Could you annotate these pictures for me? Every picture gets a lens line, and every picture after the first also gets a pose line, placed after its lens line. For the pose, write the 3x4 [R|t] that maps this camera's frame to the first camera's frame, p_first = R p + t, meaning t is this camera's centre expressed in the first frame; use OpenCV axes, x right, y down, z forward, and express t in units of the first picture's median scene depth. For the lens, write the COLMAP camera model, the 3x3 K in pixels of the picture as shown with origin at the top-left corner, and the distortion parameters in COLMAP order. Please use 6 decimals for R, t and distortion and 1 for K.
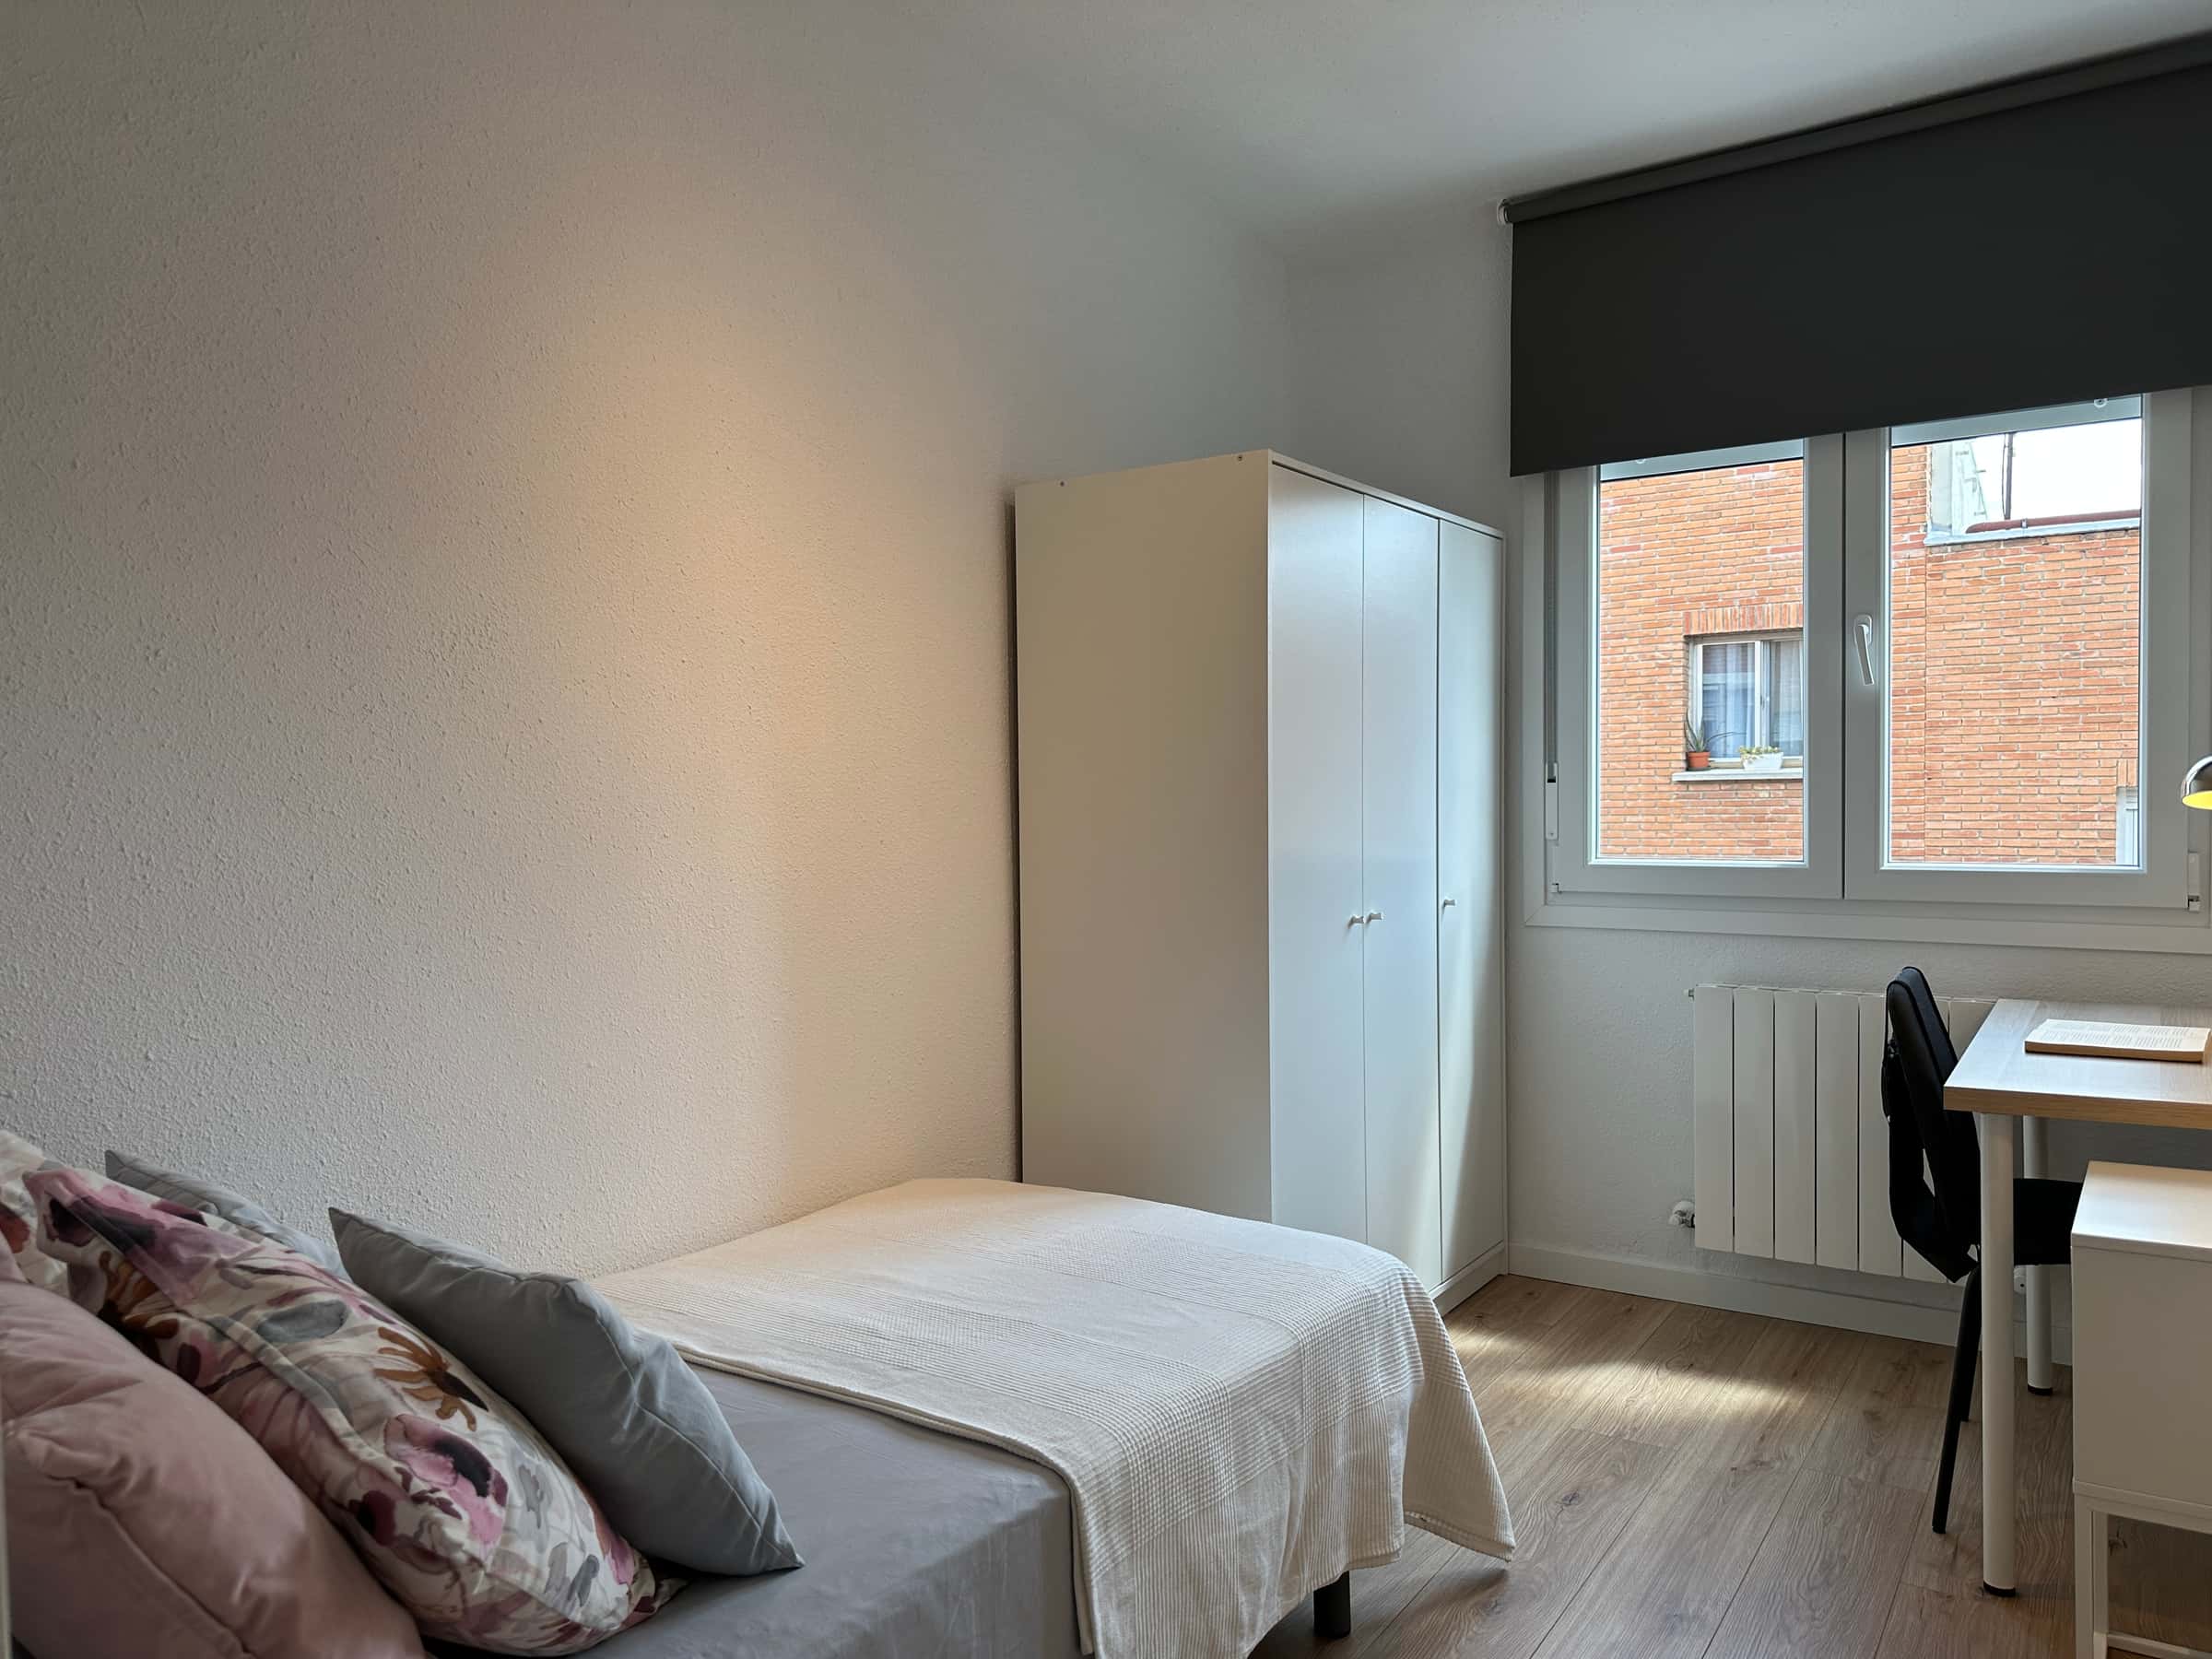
lens RADIAL K [[1564.4, 0, 1092.4], [0, 1564.4, 814.0], [0, 0, 1]] dist [0.083869, -0.084884]
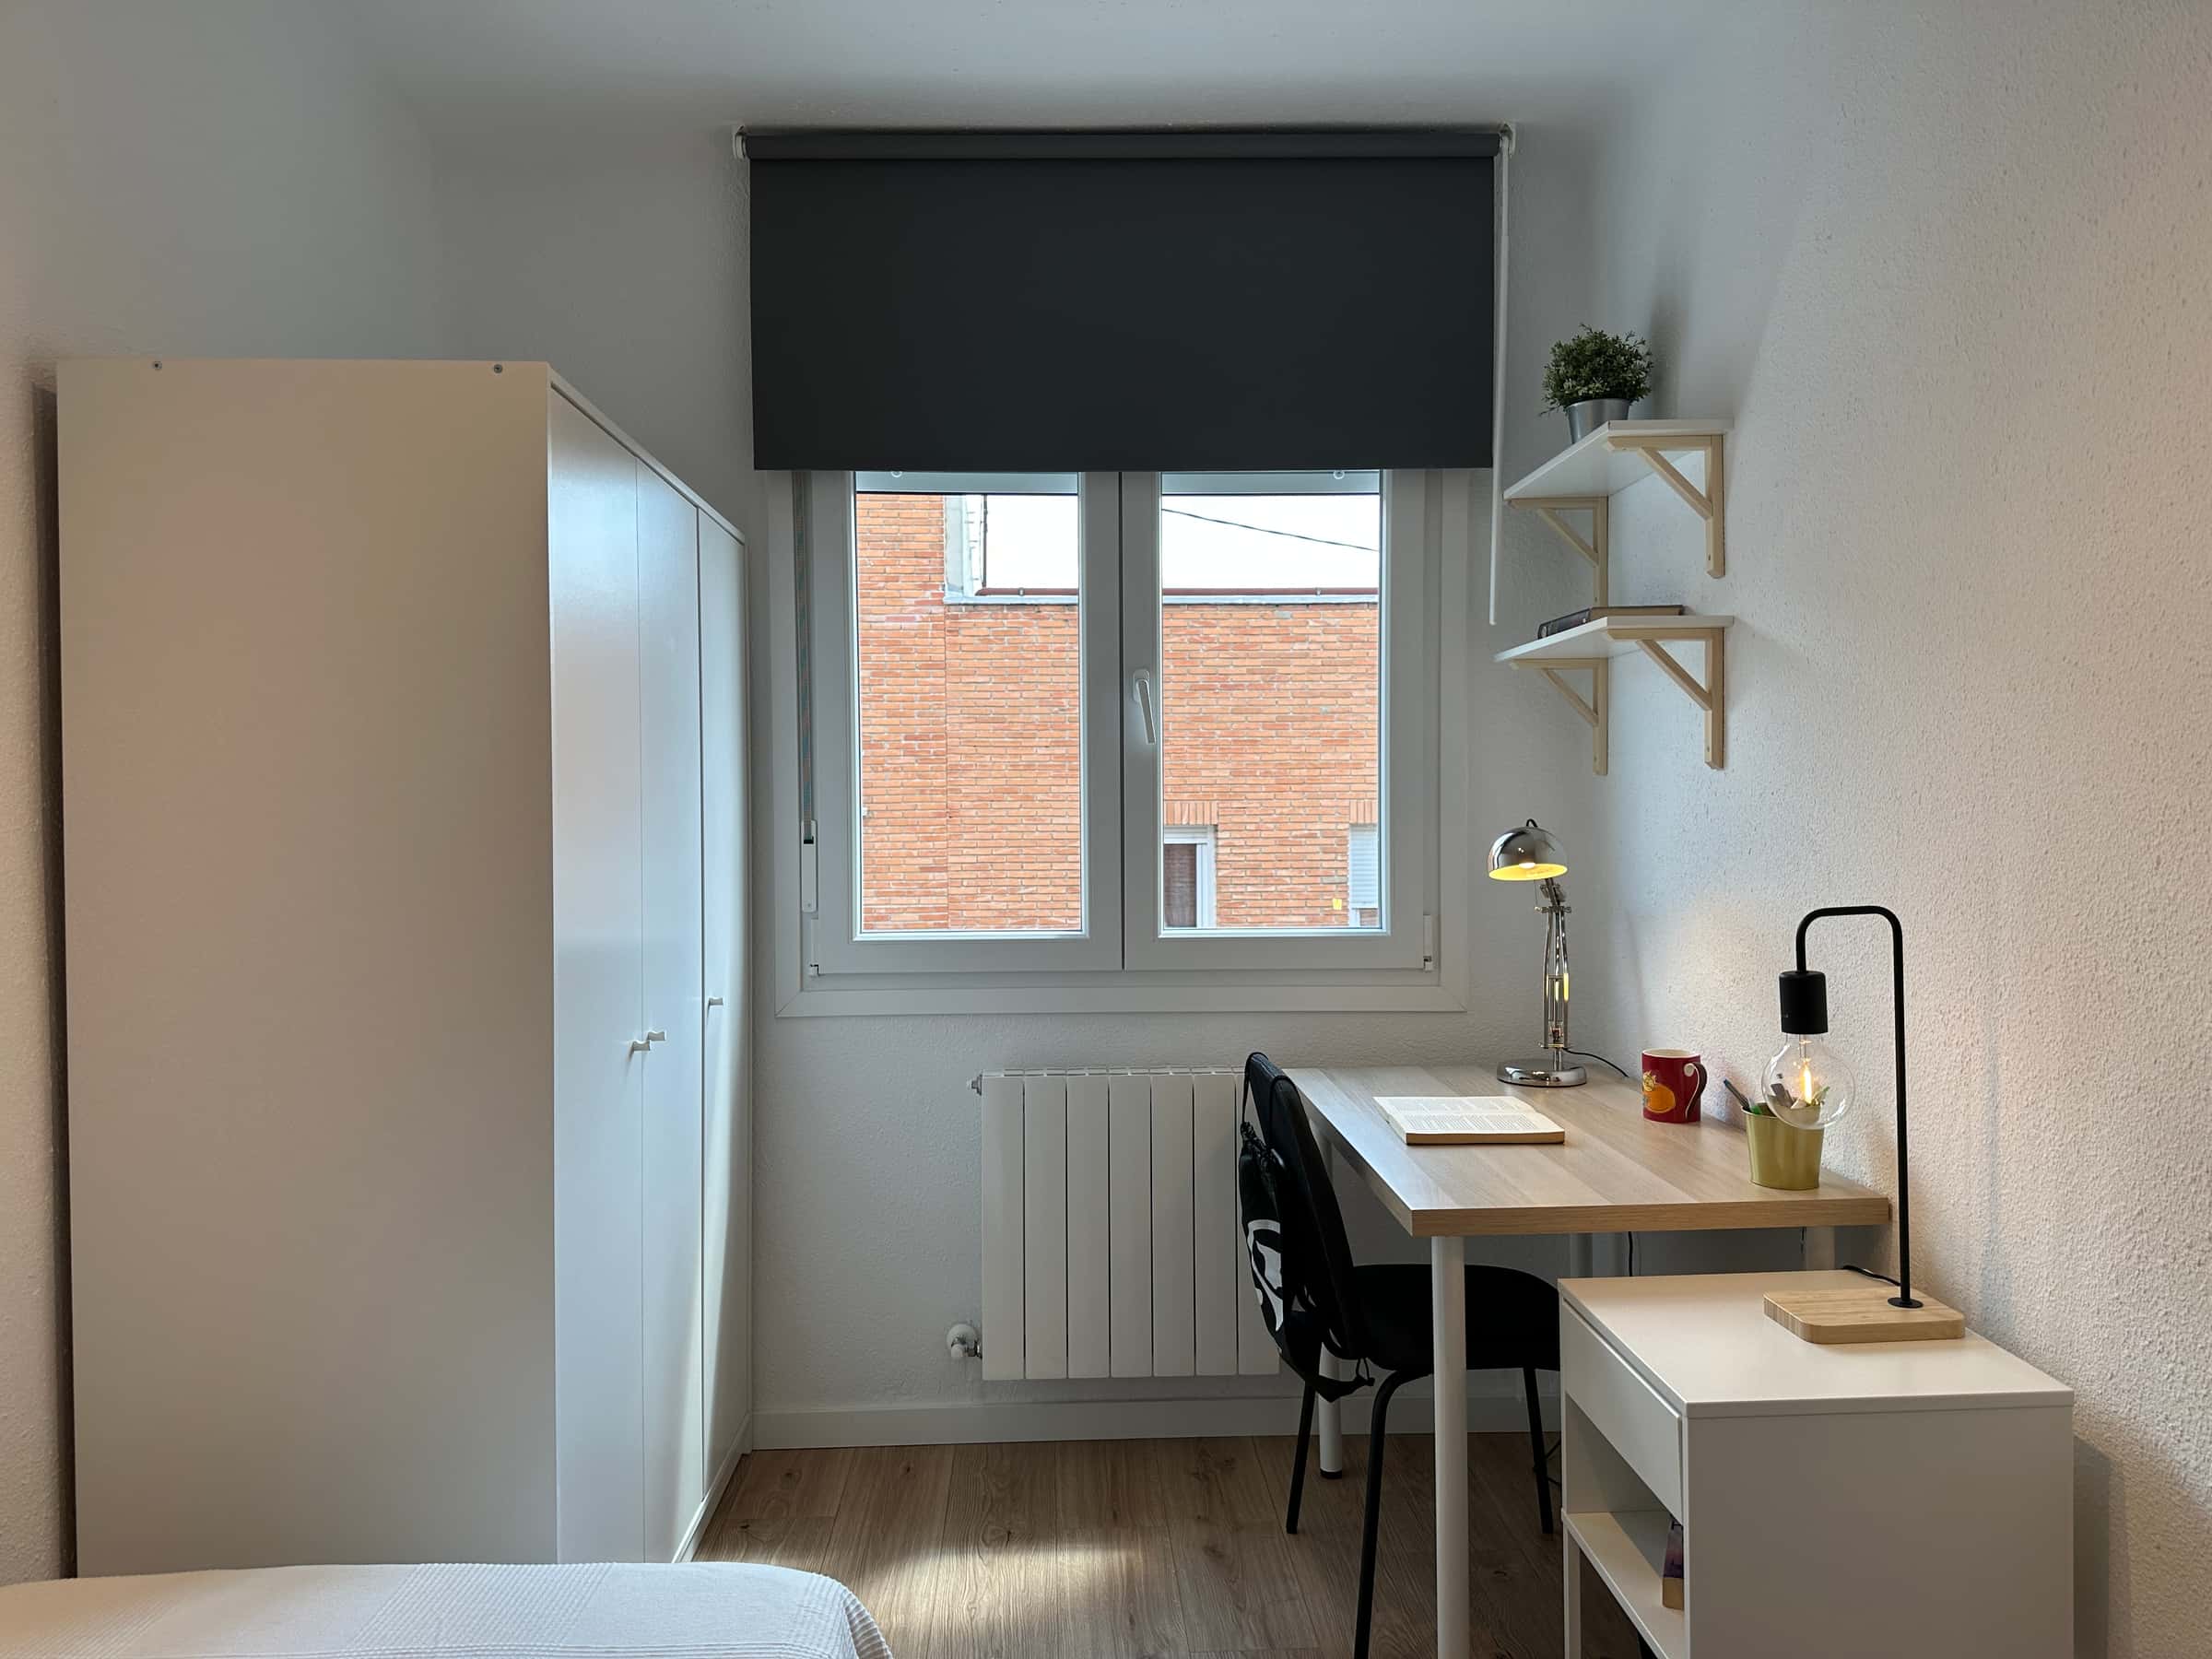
lens RADIAL K [[1564.4, 0, 1122.0], [0, 1564.4, 826.8], [0, 0, 1]] dist [0.083869, -0.084884]
pose [[0.803801, 0.001584, 0.594896, -0.068792], [0.004315, 0.999955, -0.008493, -0.021041], [-0.594883, 0.009393, 0.803758, 0.234452]]
